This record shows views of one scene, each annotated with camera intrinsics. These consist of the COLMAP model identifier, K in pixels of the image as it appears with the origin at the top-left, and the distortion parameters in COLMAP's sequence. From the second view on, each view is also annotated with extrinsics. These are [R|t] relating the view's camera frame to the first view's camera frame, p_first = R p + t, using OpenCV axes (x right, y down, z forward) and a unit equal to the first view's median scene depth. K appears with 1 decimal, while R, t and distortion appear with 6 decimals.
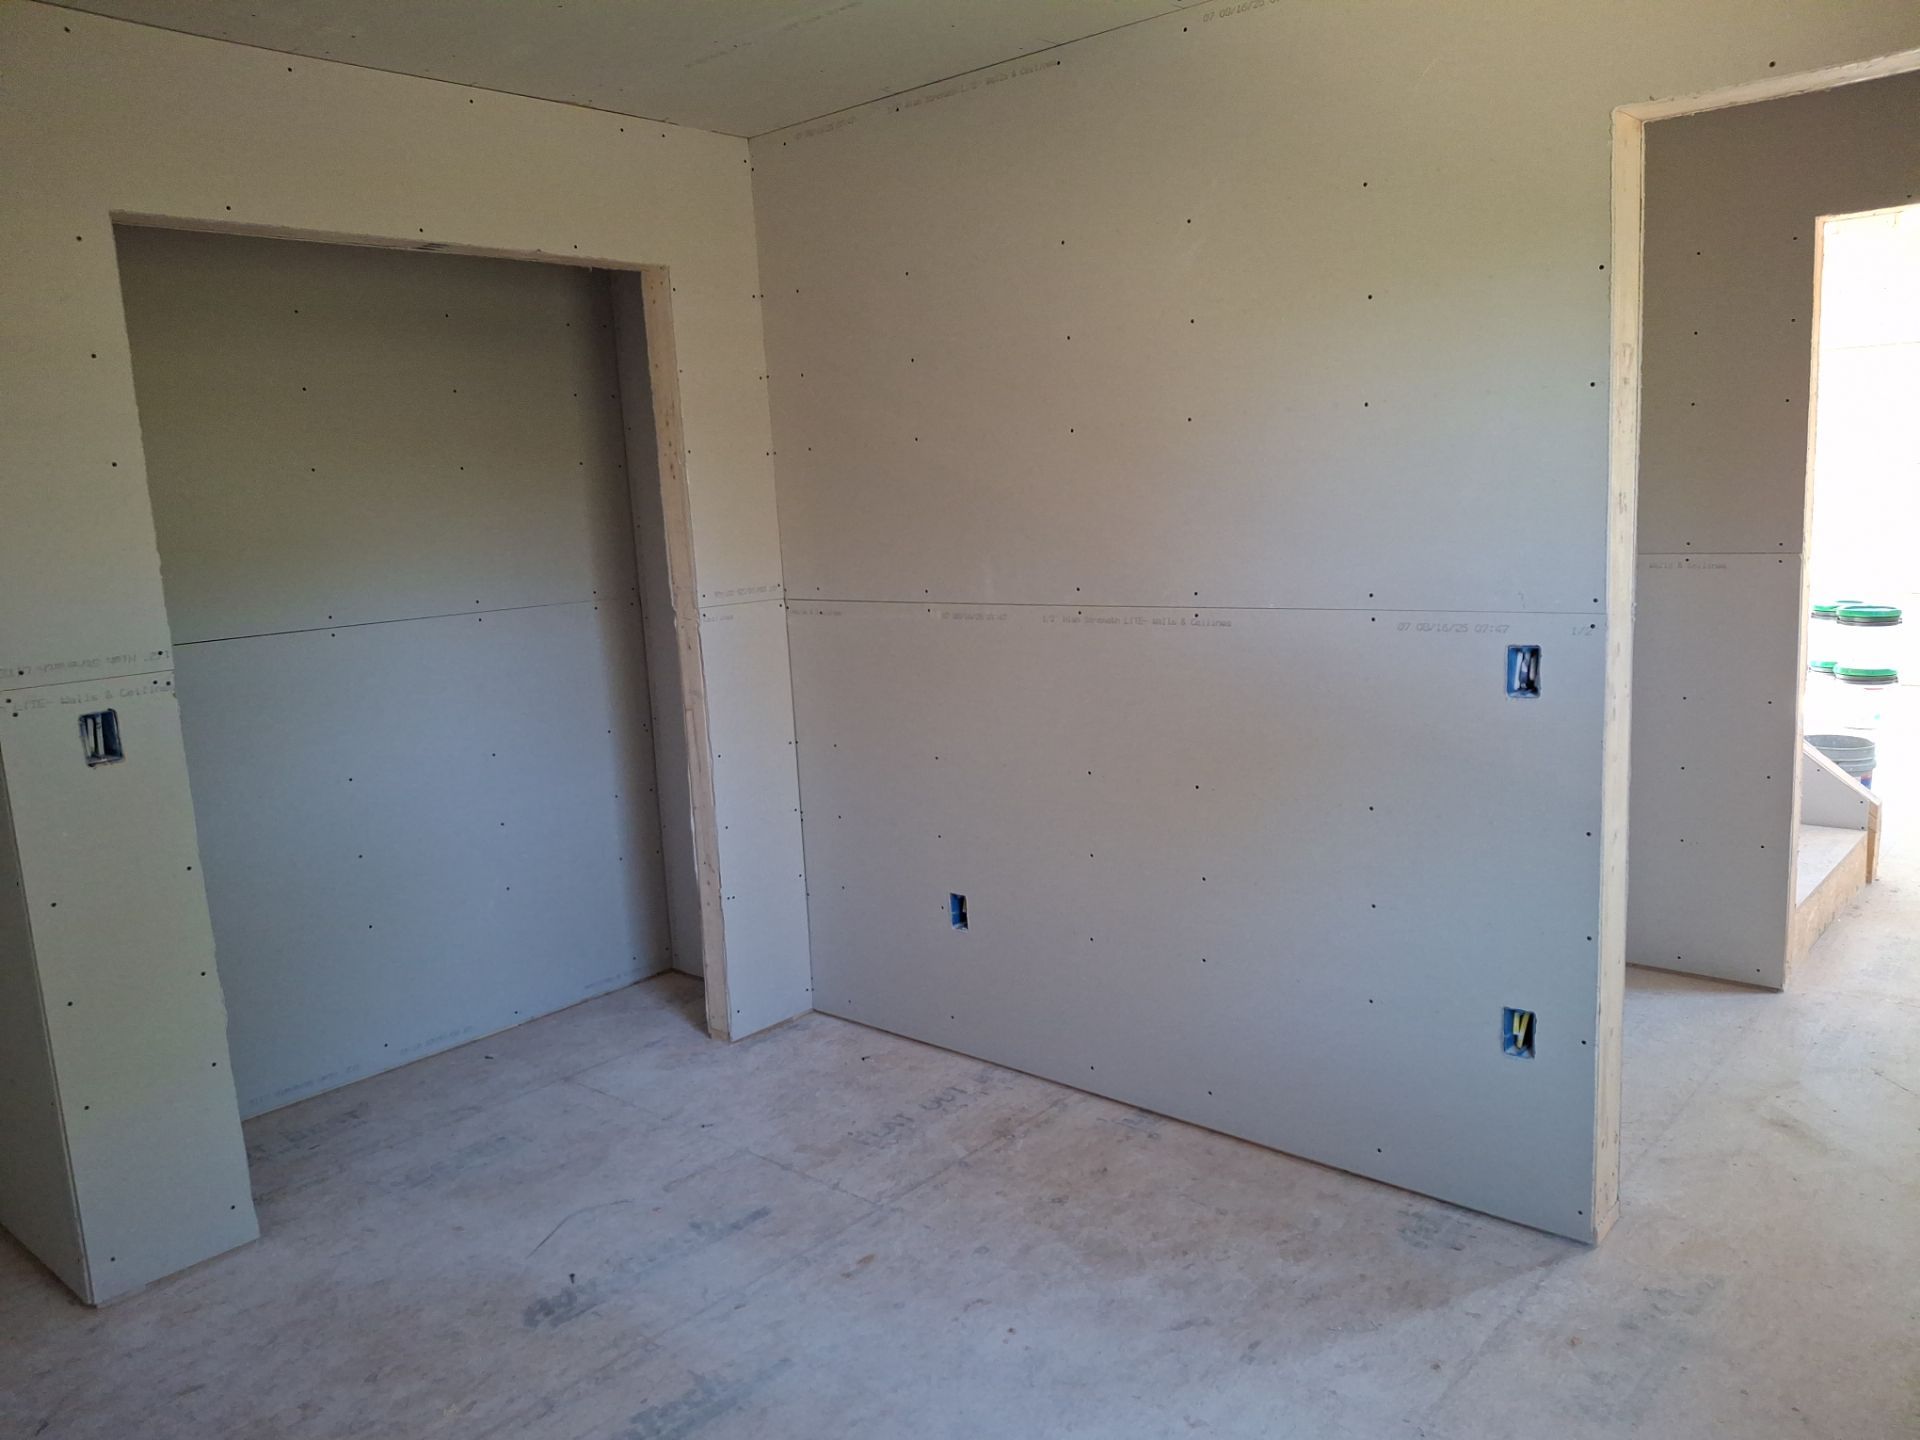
lens RADIAL K [[1439.1, 0, 990.5], [0, 1439.1, 722.8], [0, 0, 1]] dist [0.067805, -0.103935]
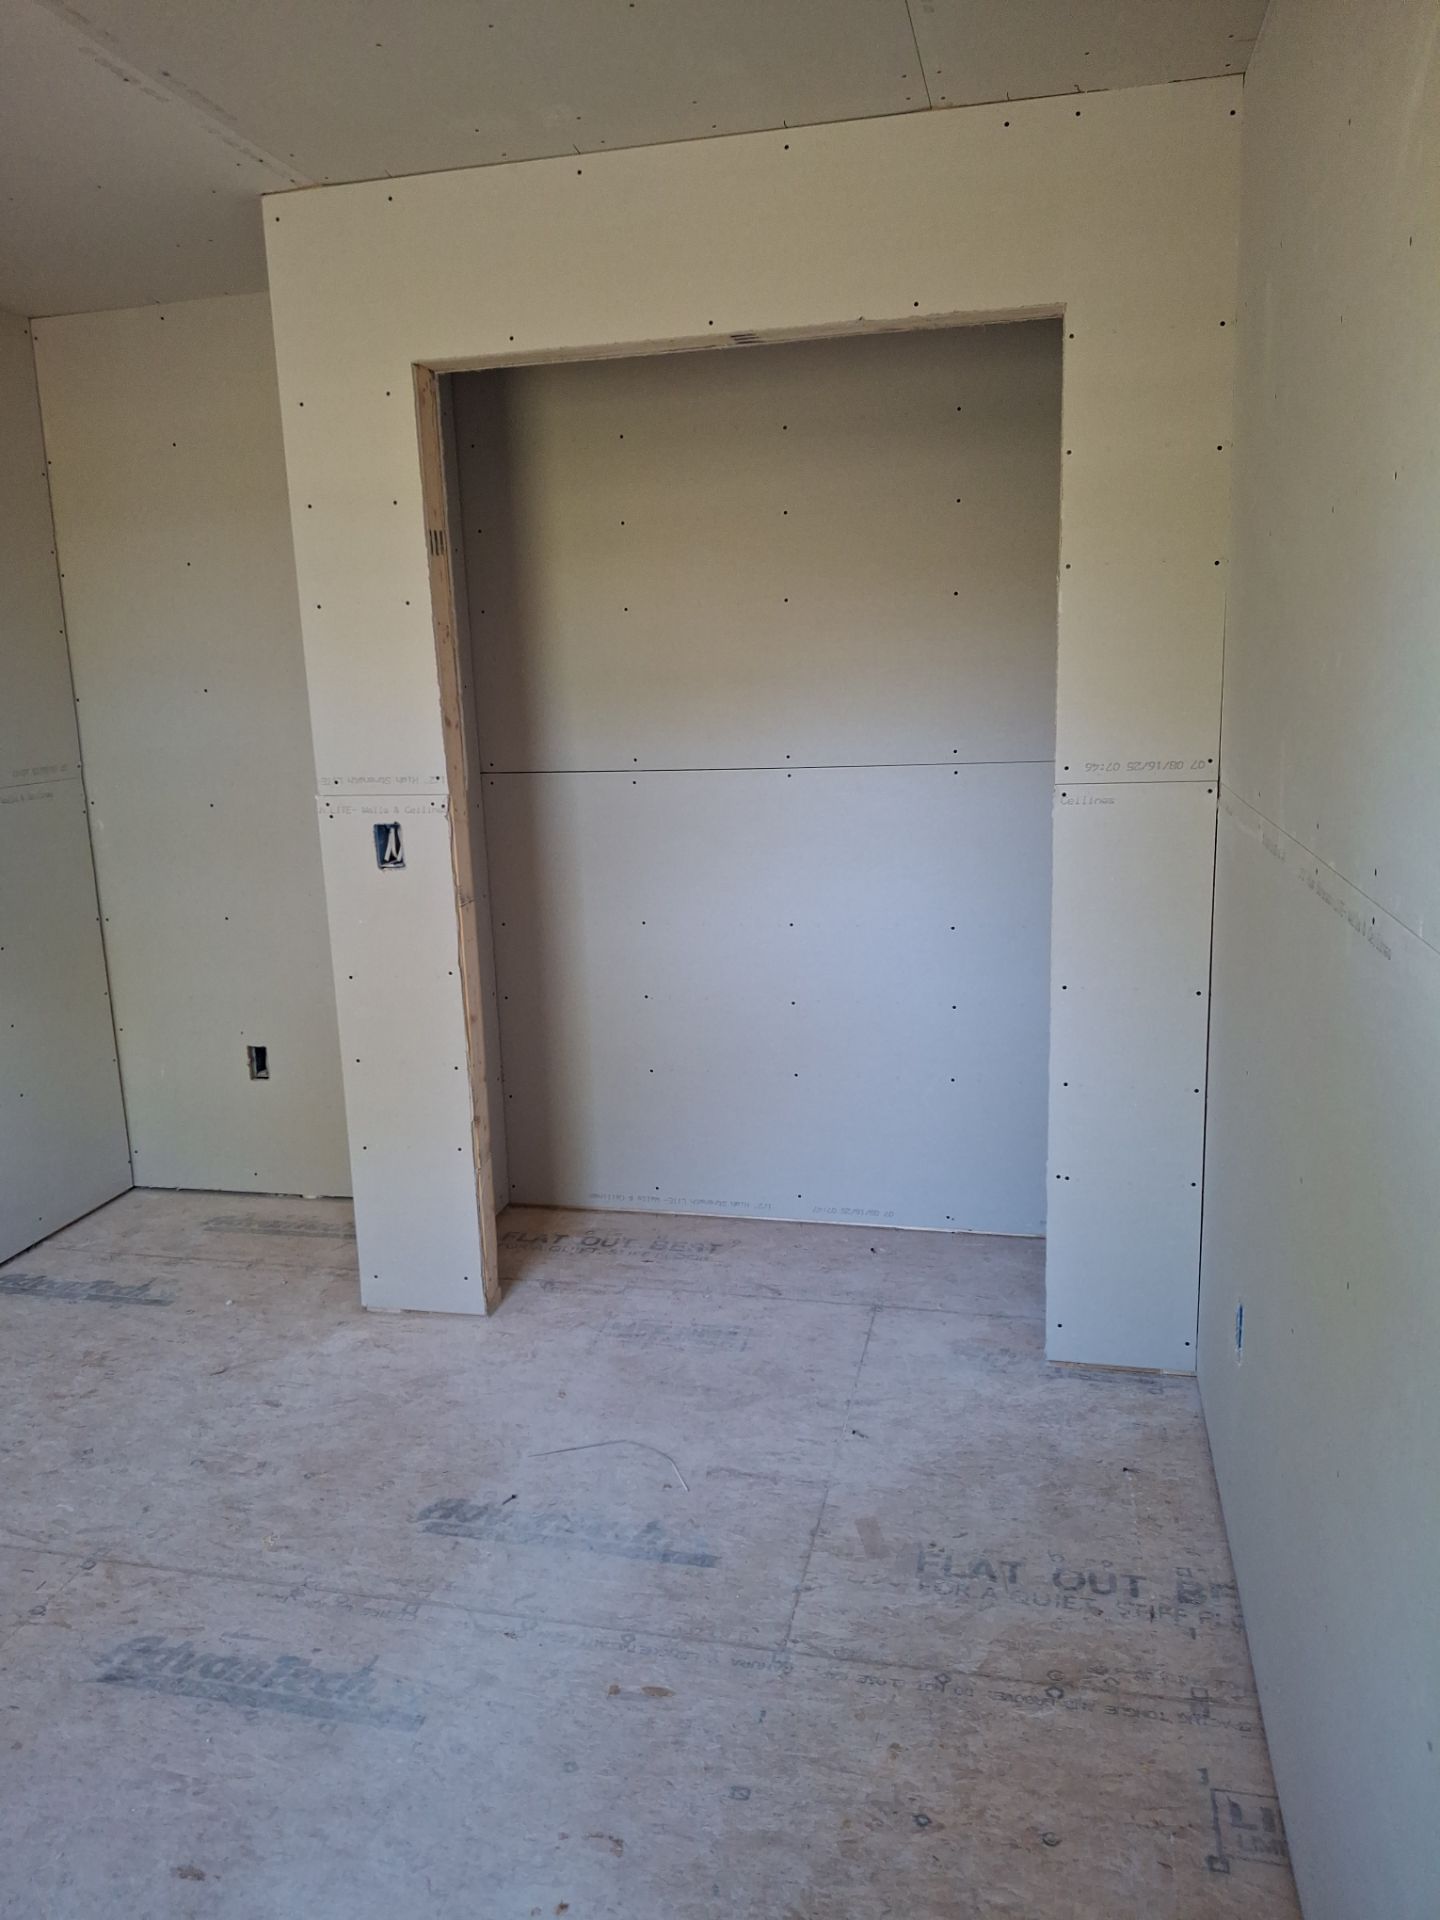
lens RADIAL K [[1439.1, 0, 706.4], [0, 1439.1, 958.1], [0, 0, 1]] dist [0.067805, -0.103935]
pose [[0.451455, 0.215211, -0.865952, 0.522623], [-0.132534, 0.975886, 0.173437, -0.137501], [0.882396, 0.036469, 0.469091, 0.703933]]
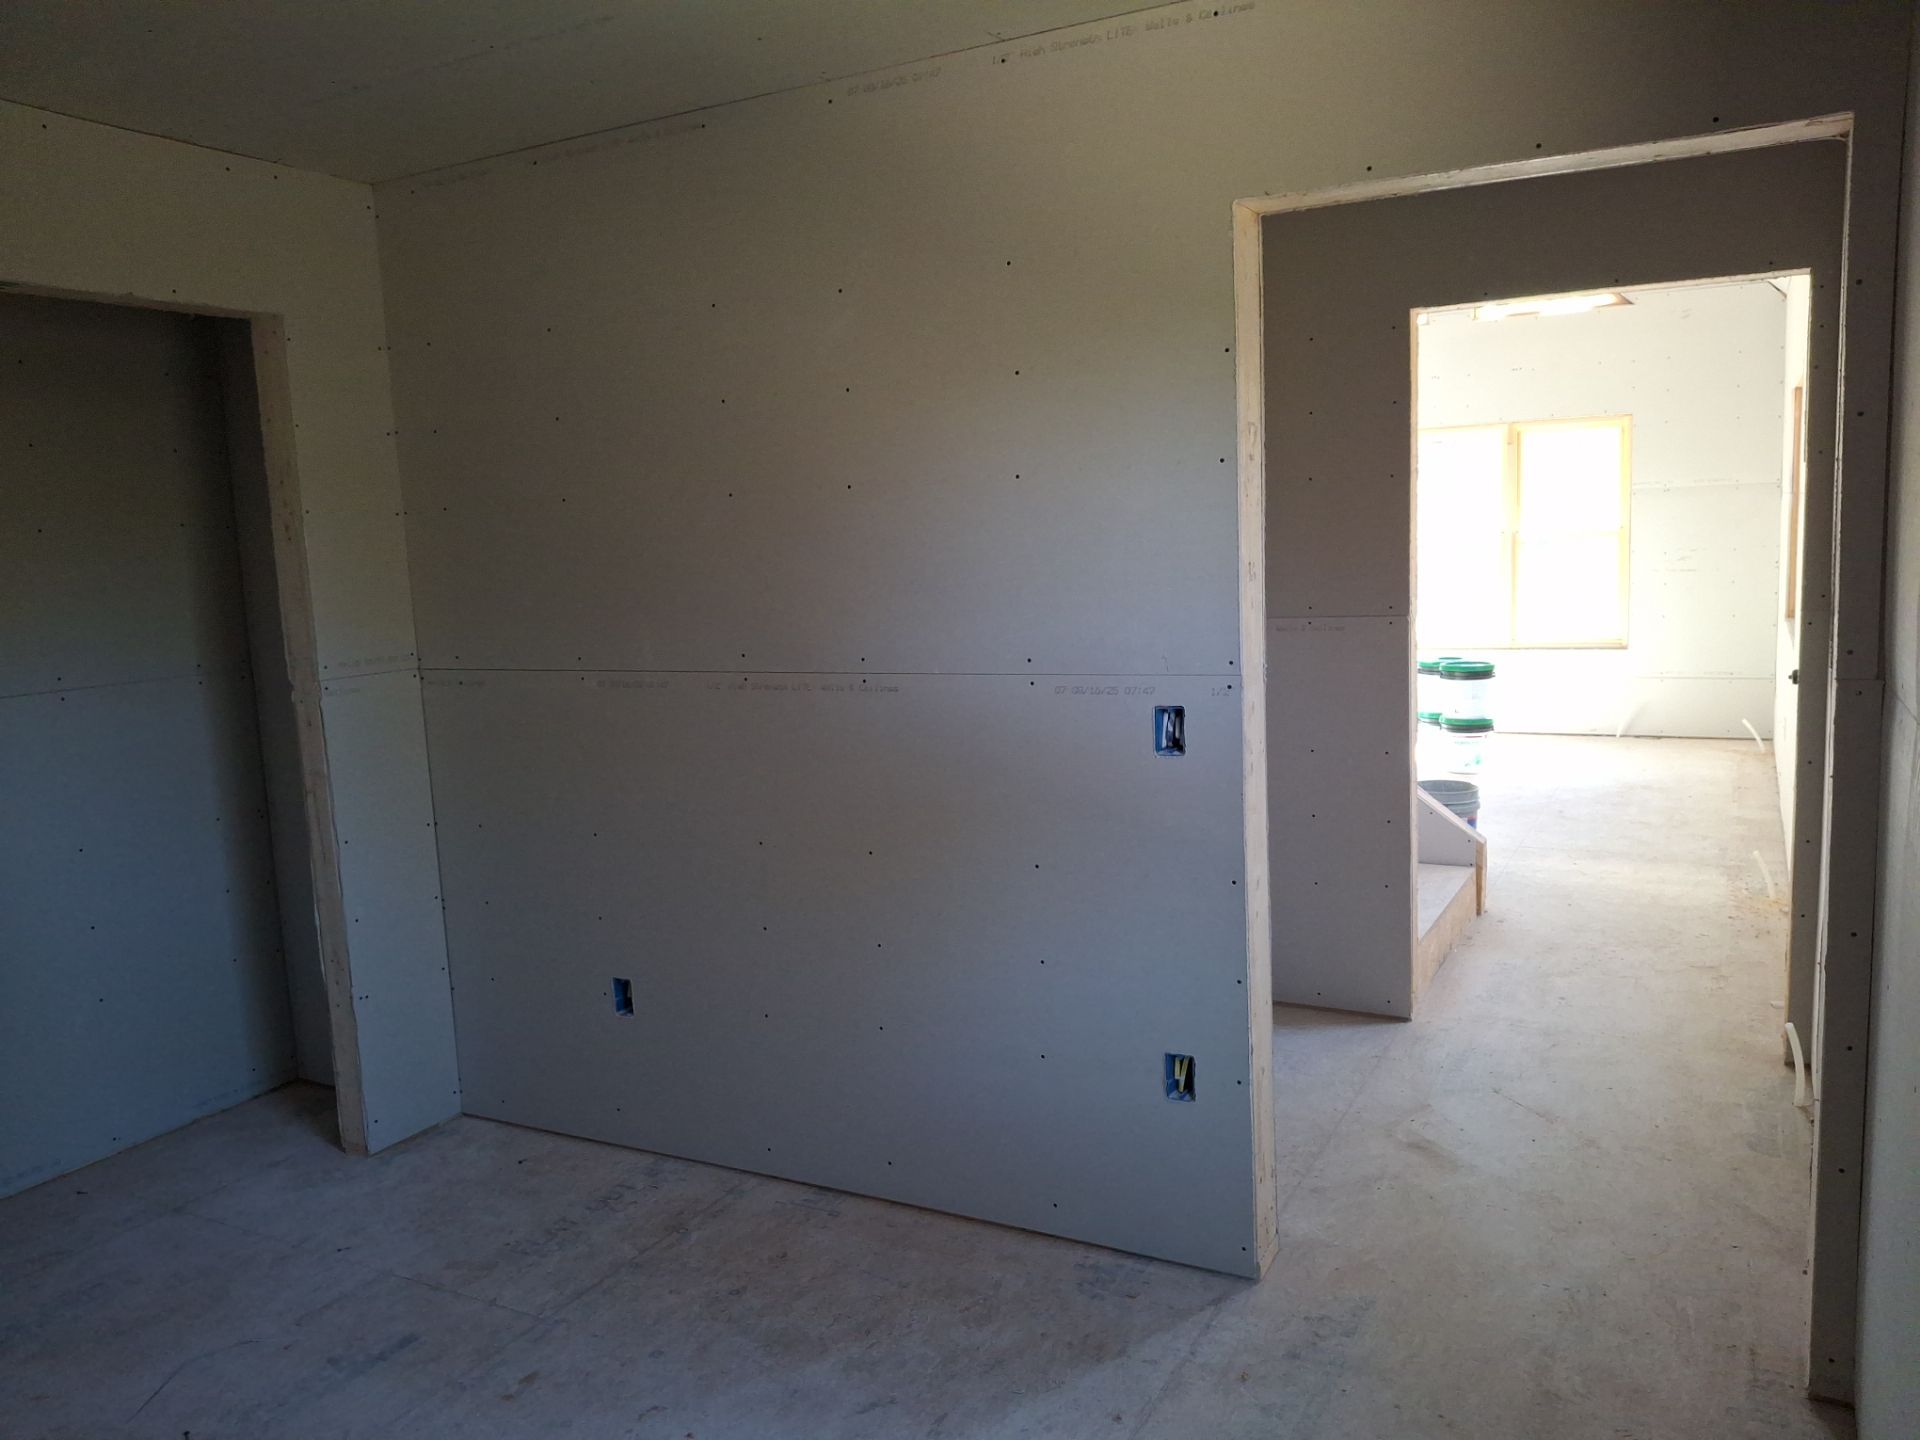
lens RADIAL K [[1439.1, 0, 971.7], [0, 1439.1, 729.1], [0, 0, 1]] dist [0.067805, -0.103935]
pose [[0.976140, -0.023825, 0.215830, 0.000510], [0.033056, 0.998682, -0.039261, 0.000403], [-0.214610, 0.045459, 0.975641, 0.012530]]
